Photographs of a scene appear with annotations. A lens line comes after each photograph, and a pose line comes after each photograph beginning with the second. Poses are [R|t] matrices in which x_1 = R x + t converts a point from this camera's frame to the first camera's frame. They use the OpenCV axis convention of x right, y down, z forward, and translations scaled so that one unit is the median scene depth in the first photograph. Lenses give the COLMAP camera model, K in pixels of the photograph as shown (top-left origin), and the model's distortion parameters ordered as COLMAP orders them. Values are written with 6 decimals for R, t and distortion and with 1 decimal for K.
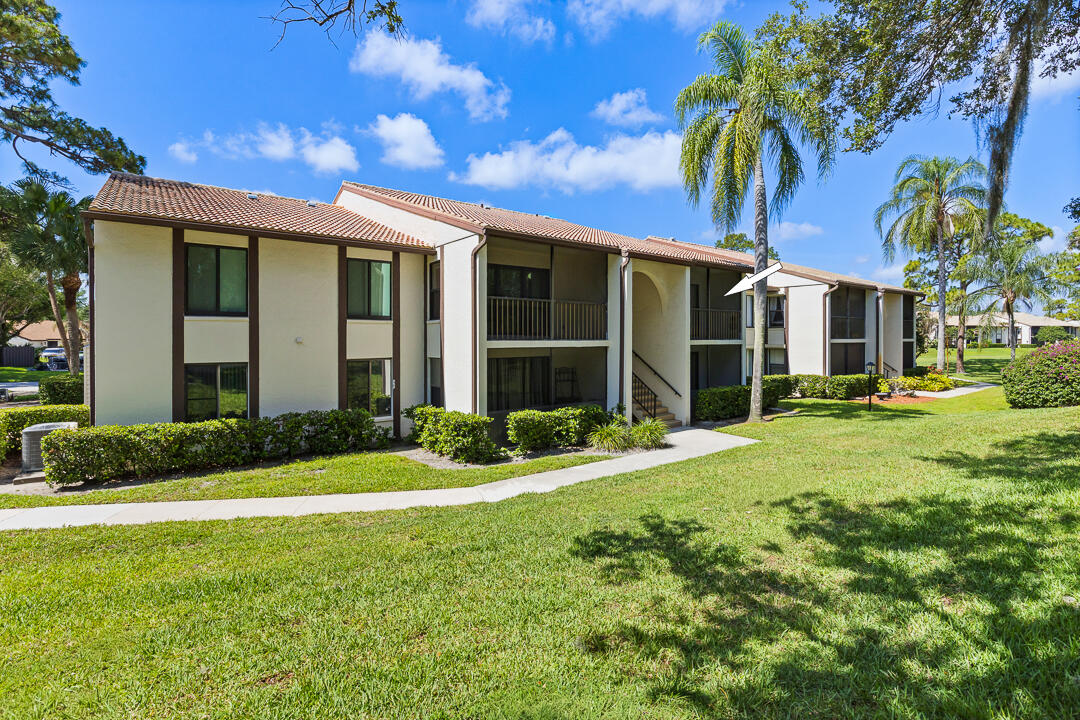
lens RADIAL K [[513.3, 0, 539.6], [0, 513.3, 336.7], [0, 0, 1]] dist [-0.002990, -0.000450]
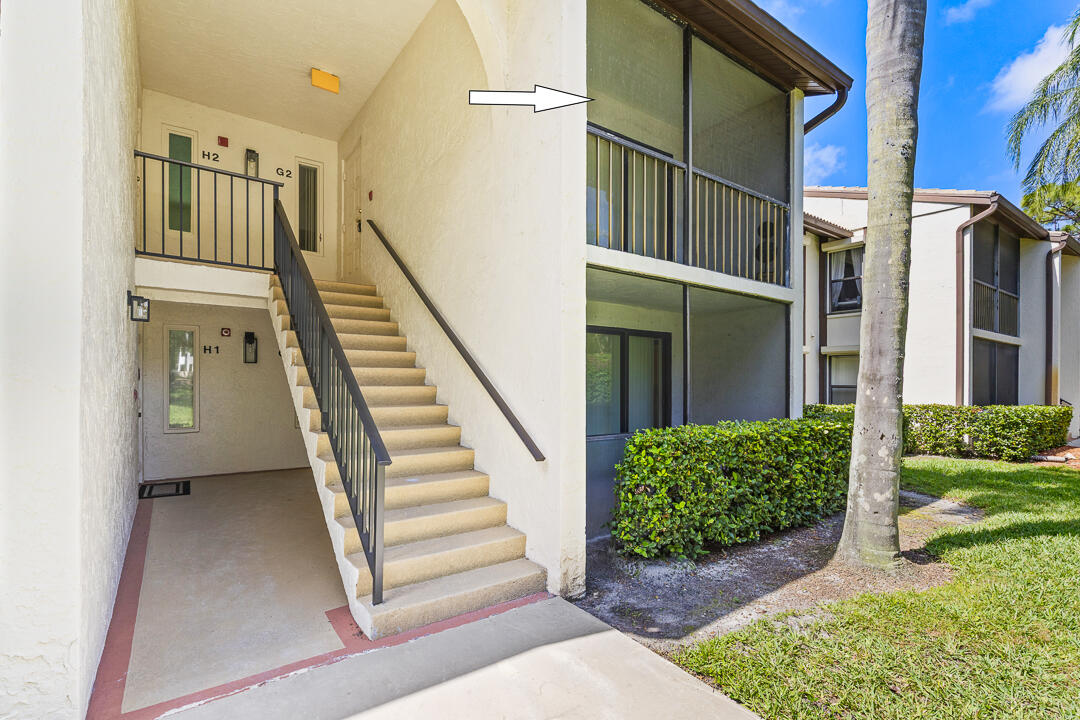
lens RADIAL K [[524.1, 0, 540.0], [0, 524.1, 360.0], [0, 0, 1]] dist [-0.002160, -0.000812]
pose [[0.999674, 0.005389, -0.024953, 0.290727], [-0.006409, 0.999139, -0.040993, 0.085515], [0.024711, 0.041139, 0.998848, 0.799990]]
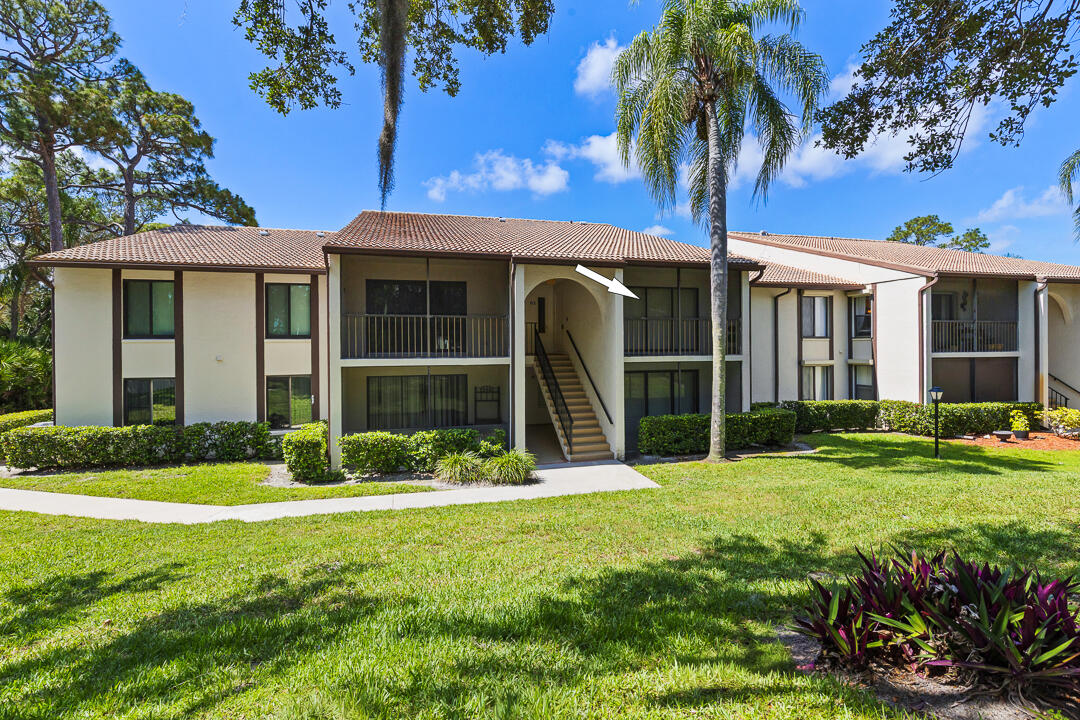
lens RADIAL K [[513.3, 0, 539.6], [0, 513.3, 336.7], [0, 0, 1]] dist [-0.002990, -0.000450]
pose [[0.922871, -0.015542, -0.384796, 0.509538], [0.007731, 0.999732, -0.021839, -0.008968], [0.385032, 0.017180, 0.922743, 0.184816]]
